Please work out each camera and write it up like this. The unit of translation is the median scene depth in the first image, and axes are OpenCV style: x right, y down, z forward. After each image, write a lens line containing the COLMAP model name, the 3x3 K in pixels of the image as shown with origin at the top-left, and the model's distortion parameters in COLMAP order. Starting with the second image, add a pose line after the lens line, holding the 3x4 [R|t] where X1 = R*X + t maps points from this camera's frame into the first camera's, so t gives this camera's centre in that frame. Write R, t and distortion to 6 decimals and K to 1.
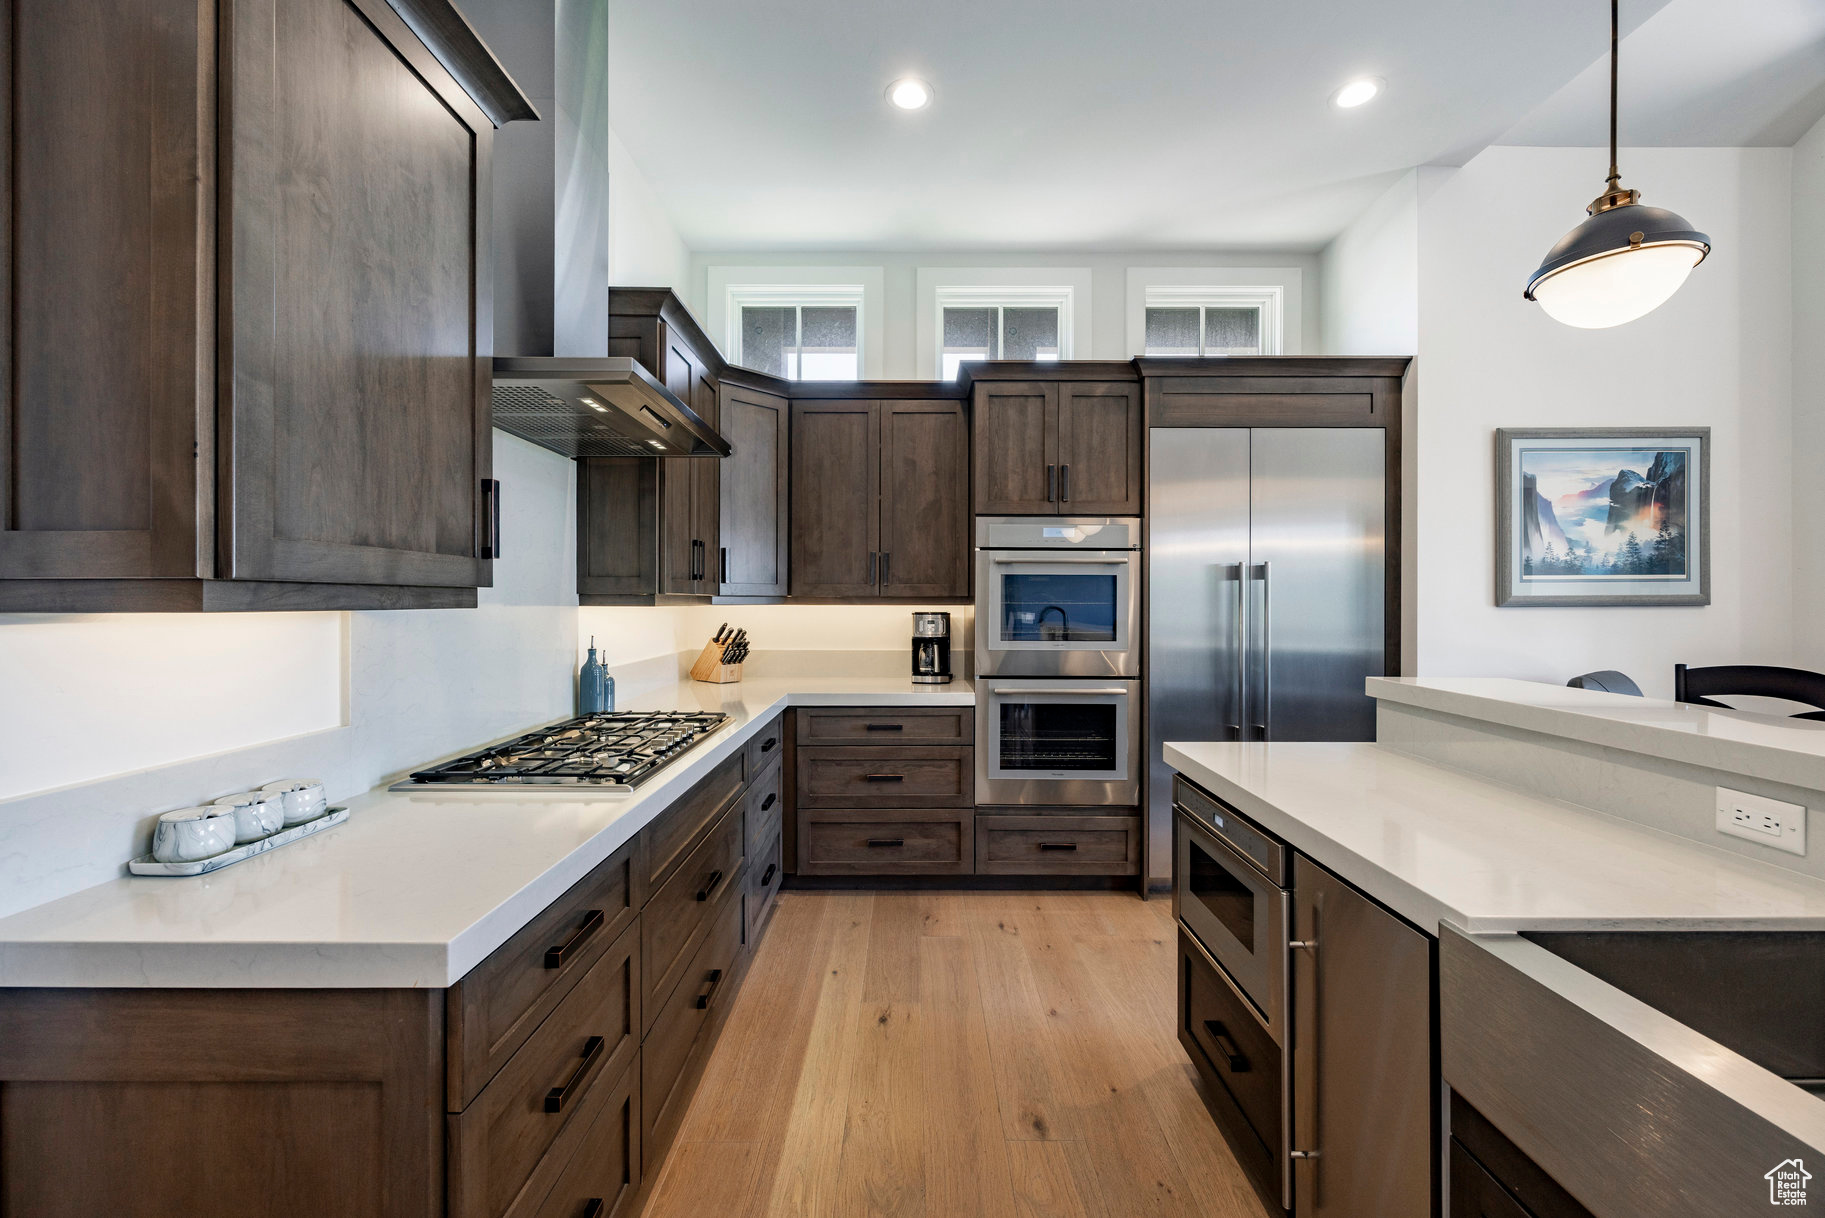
lens RADIAL K [[716.6, 0, 911.7], [0, 716.6, 600.9], [0, 0, 1]] dist [-0.000275, -0.000561]
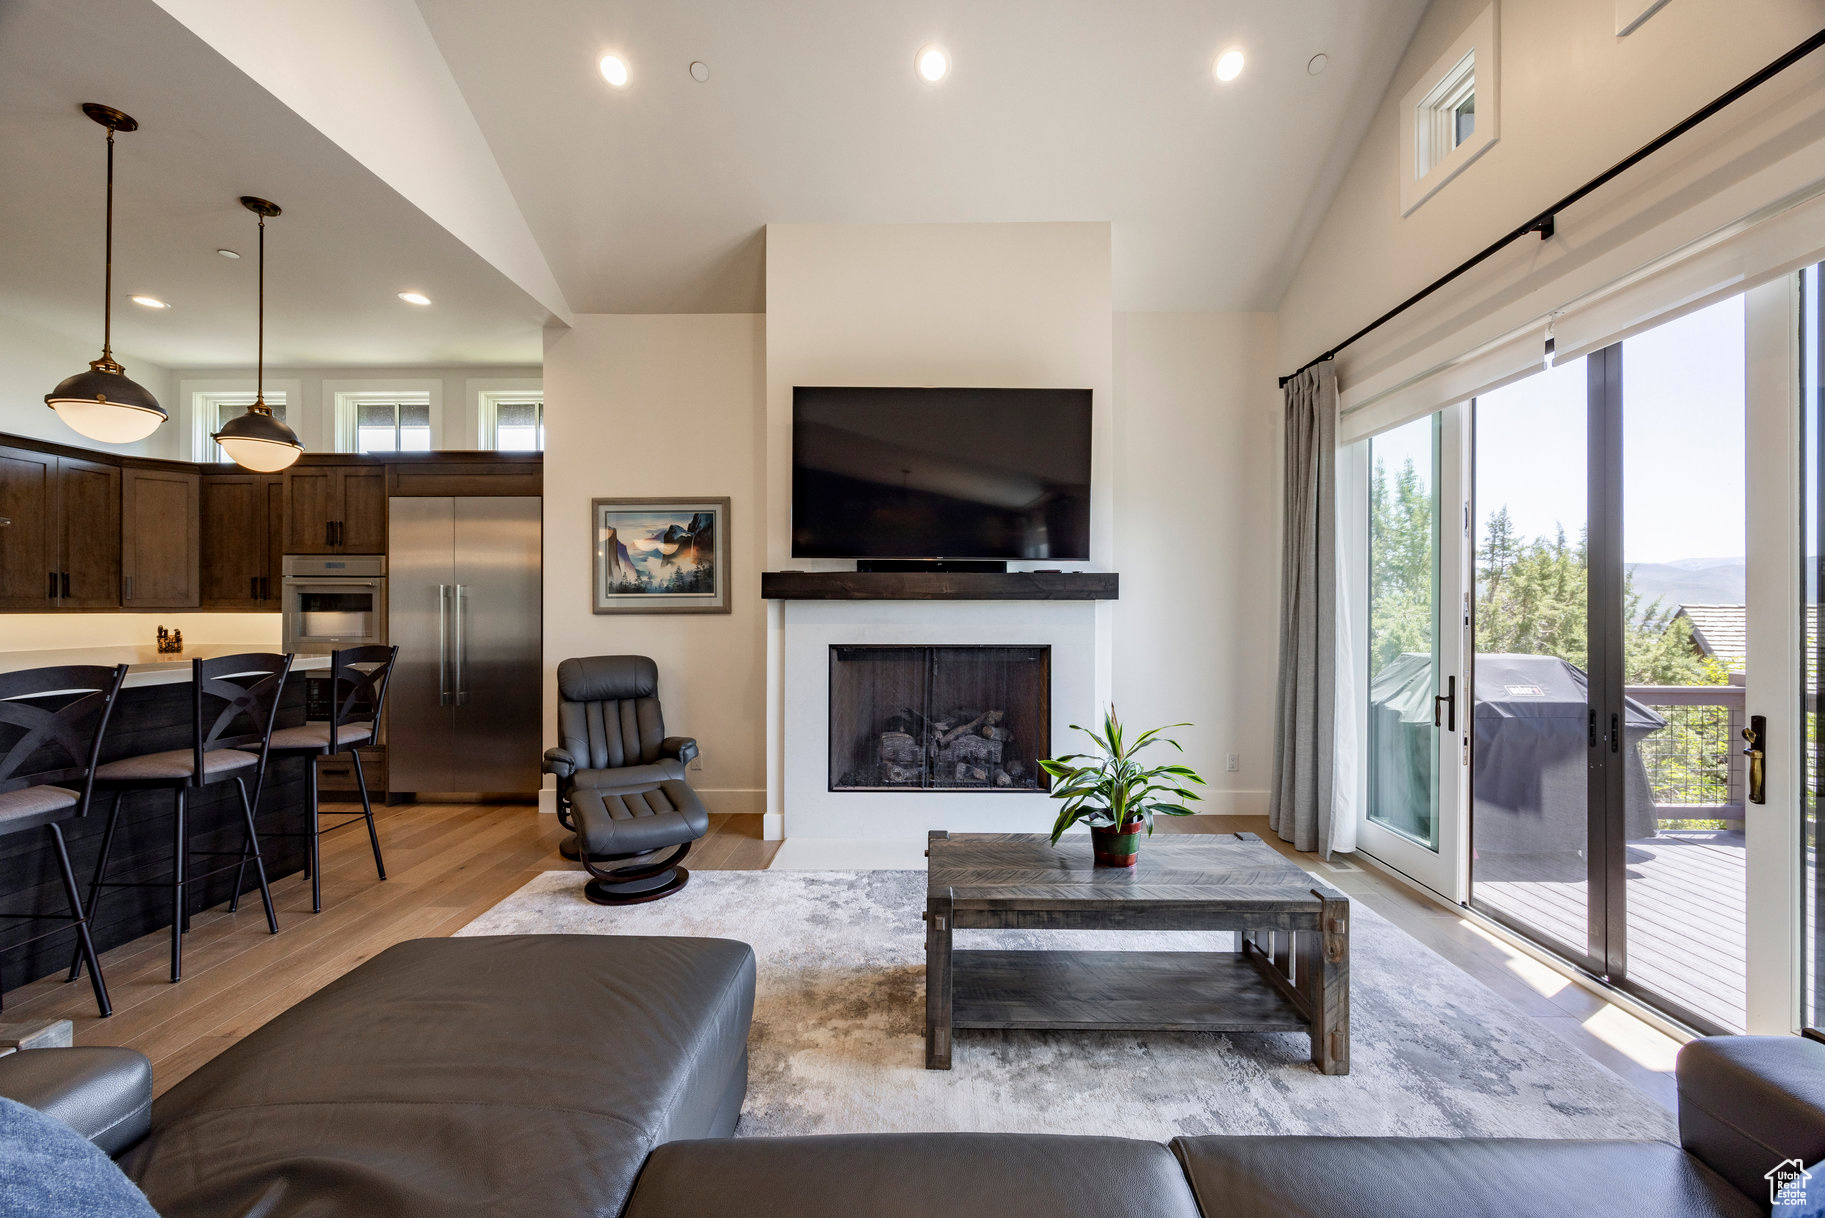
lens RADIAL K [[716.6, 0, 900.0], [0, 716.6, 610.2], [0, 0, 1]] dist [-0.000275, -0.000561]
pose [[0.999818, -0.000787, -0.019079, 1.494209], [0.000821, 0.999998, 0.001785, -0.002464], [0.019078, -0.001800, 0.999816, -0.519424]]
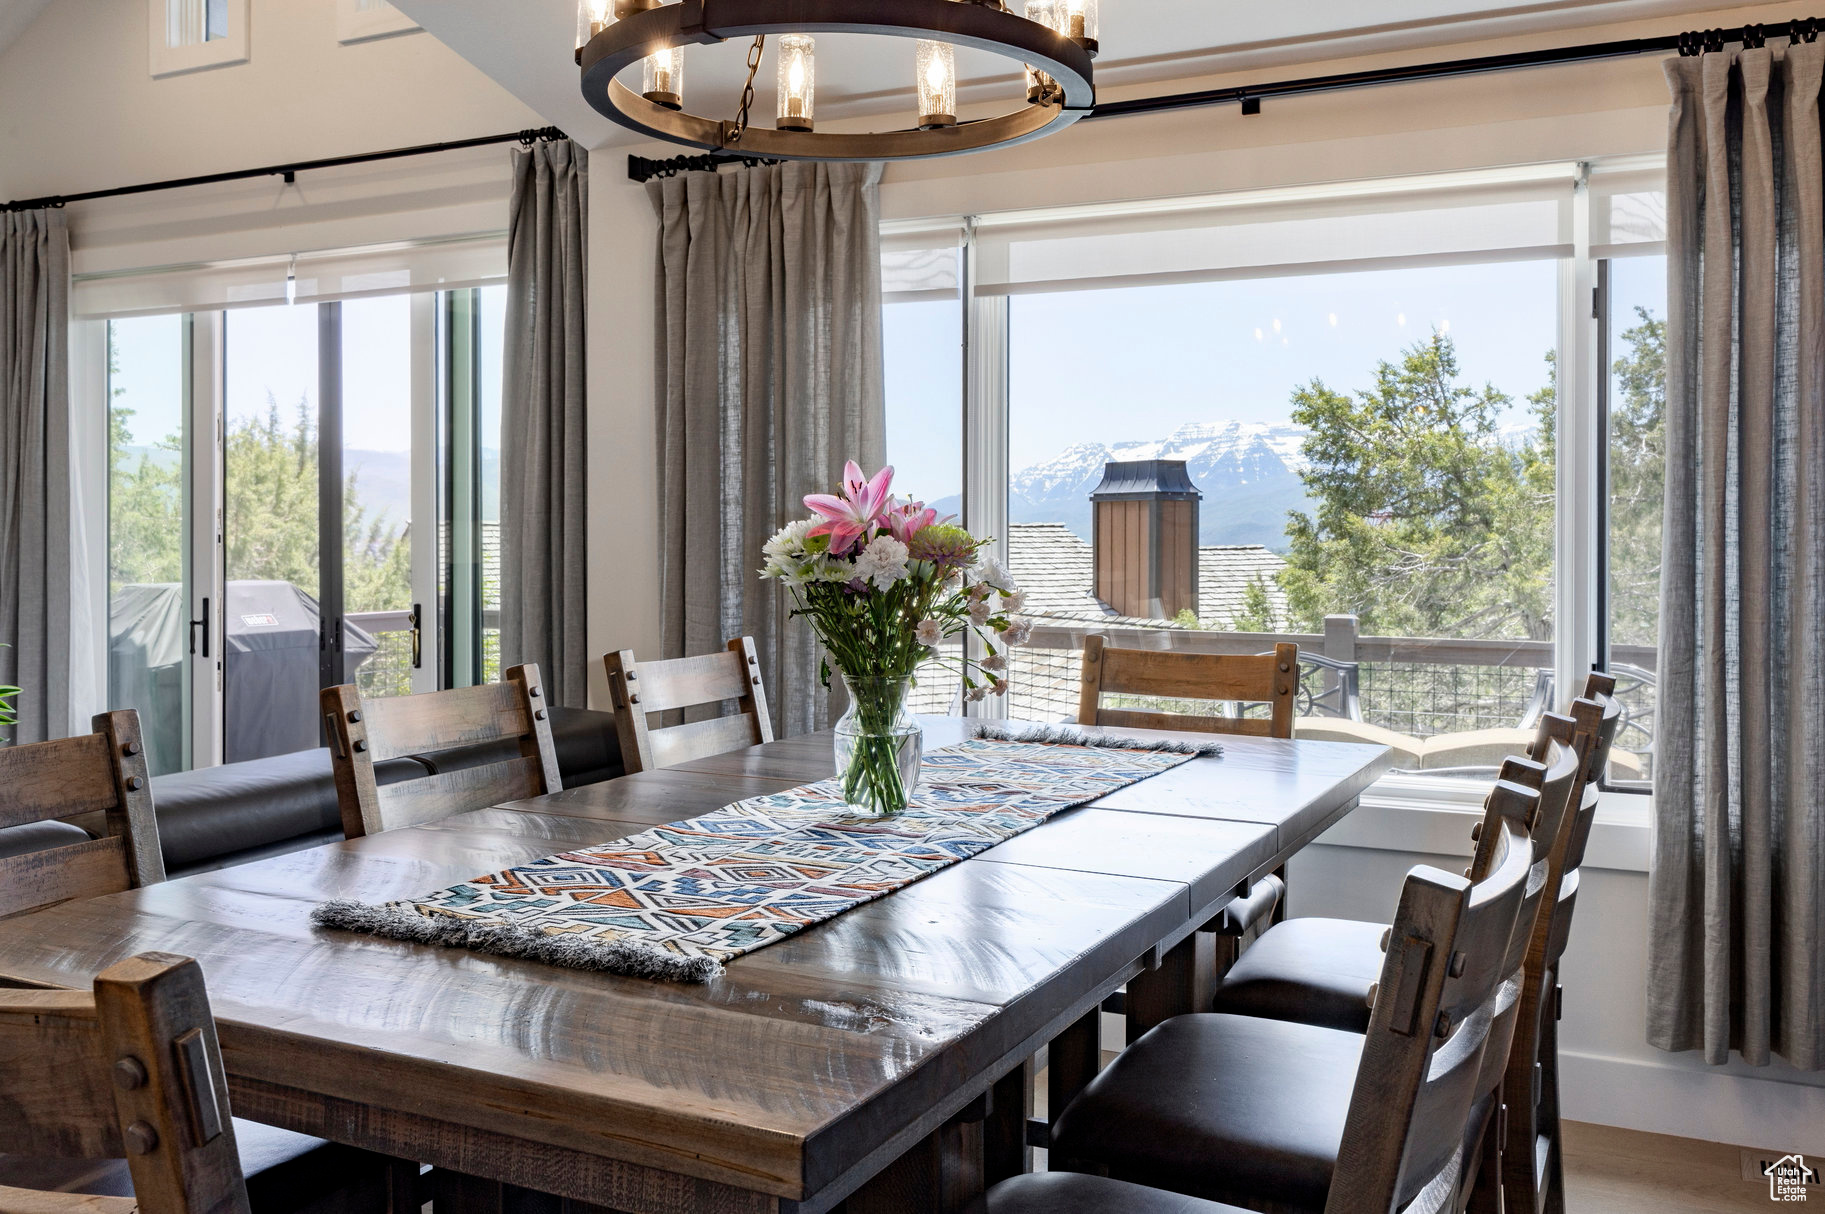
lens RADIAL K [[1556.0, 0, 919.6], [0, 1556.0, 542.1], [0, 0, 1]] dist [0.003387, 0.013688]
pose [[0.432277, -0.009226, 0.901694, 0.800983], [-0.000916, 0.999943, 0.010670, -0.004504], [-0.901741, -0.005438, 0.432244, -1.238666]]
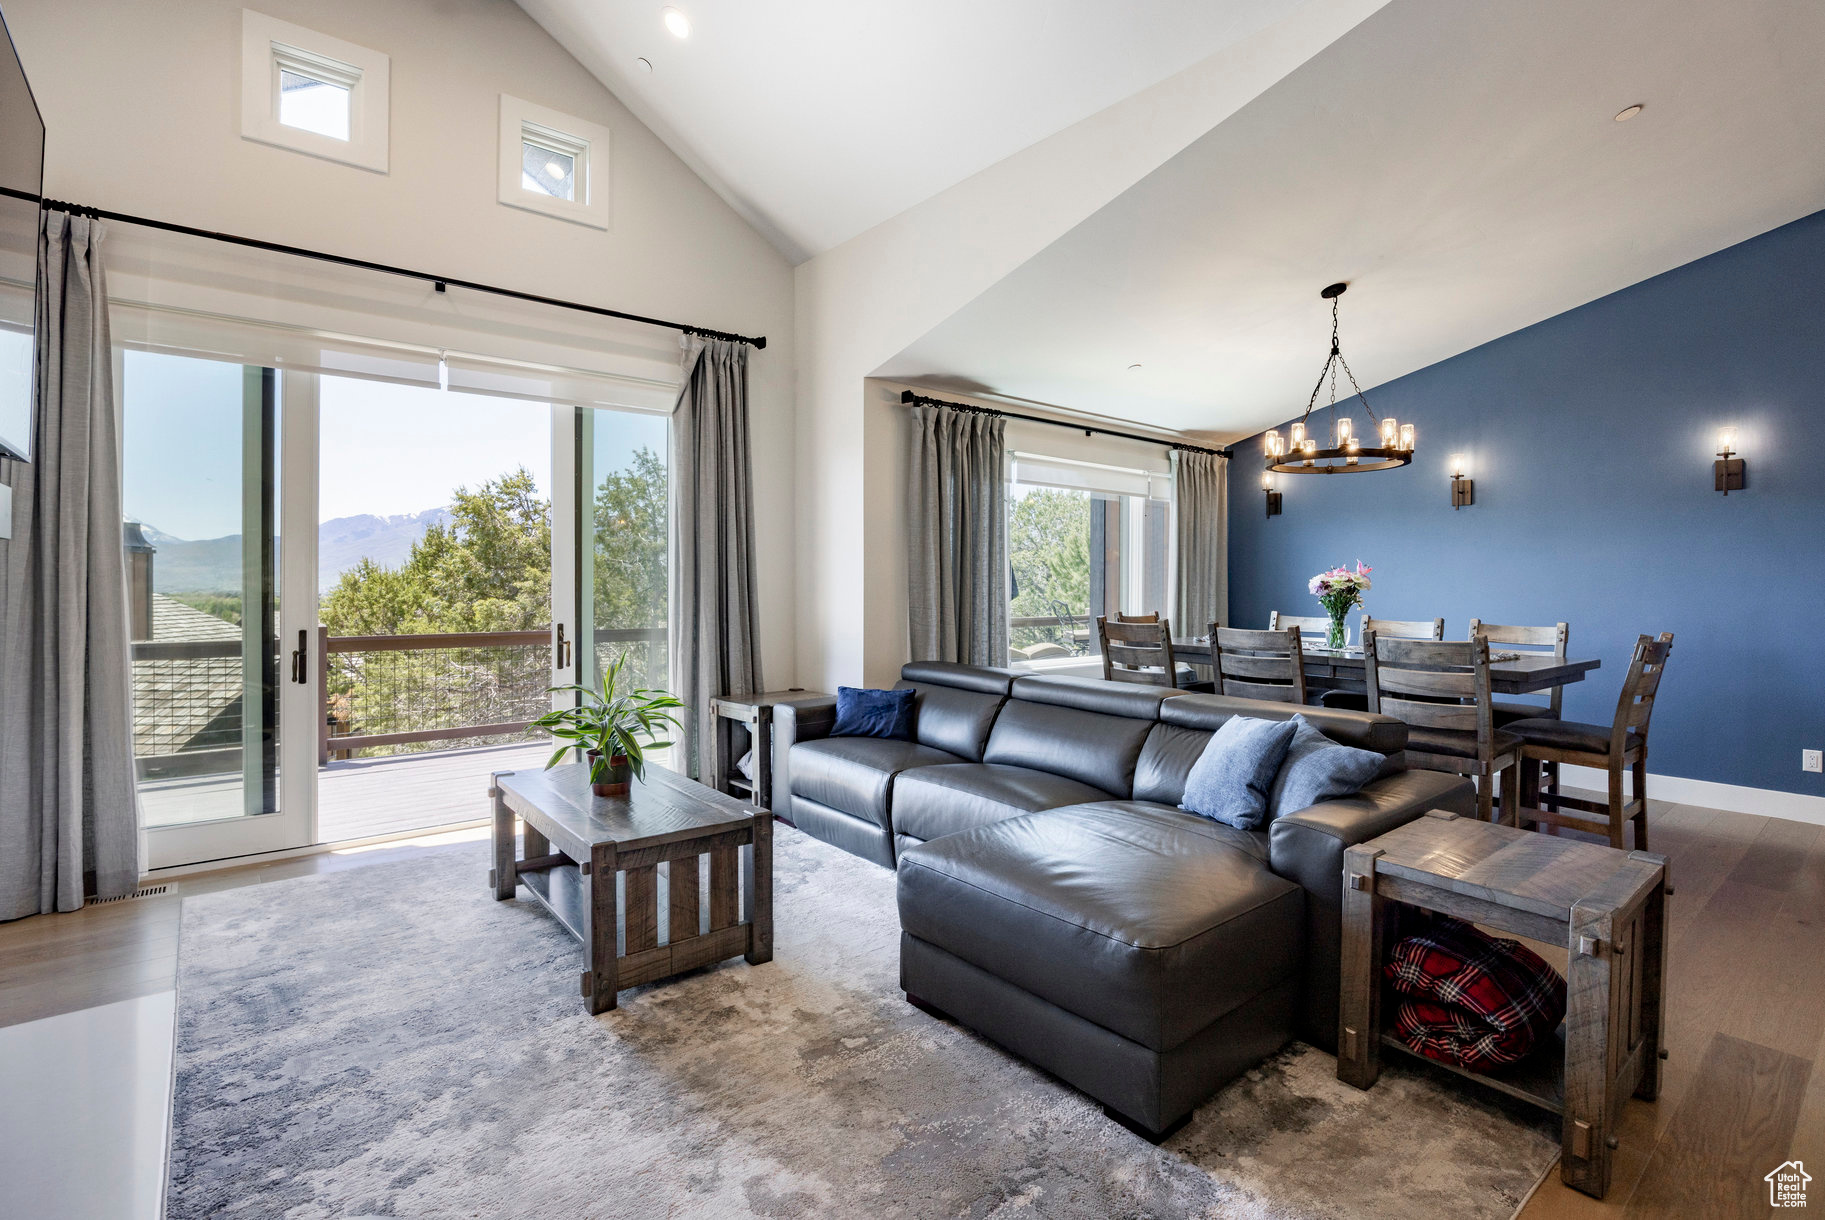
lens RADIAL K [[878.5, 0, 921.0], [0, 878.5, 616.8], [0, 0, 1]] dist [-0.014768, 0.000527]
pose [[-0.633229, -0.036092, 0.773122, 0.673990], [-0.008644, 0.999180, 0.039565, 0.014253], [-0.773916, 0.018371, -0.633022, 0.633770]]
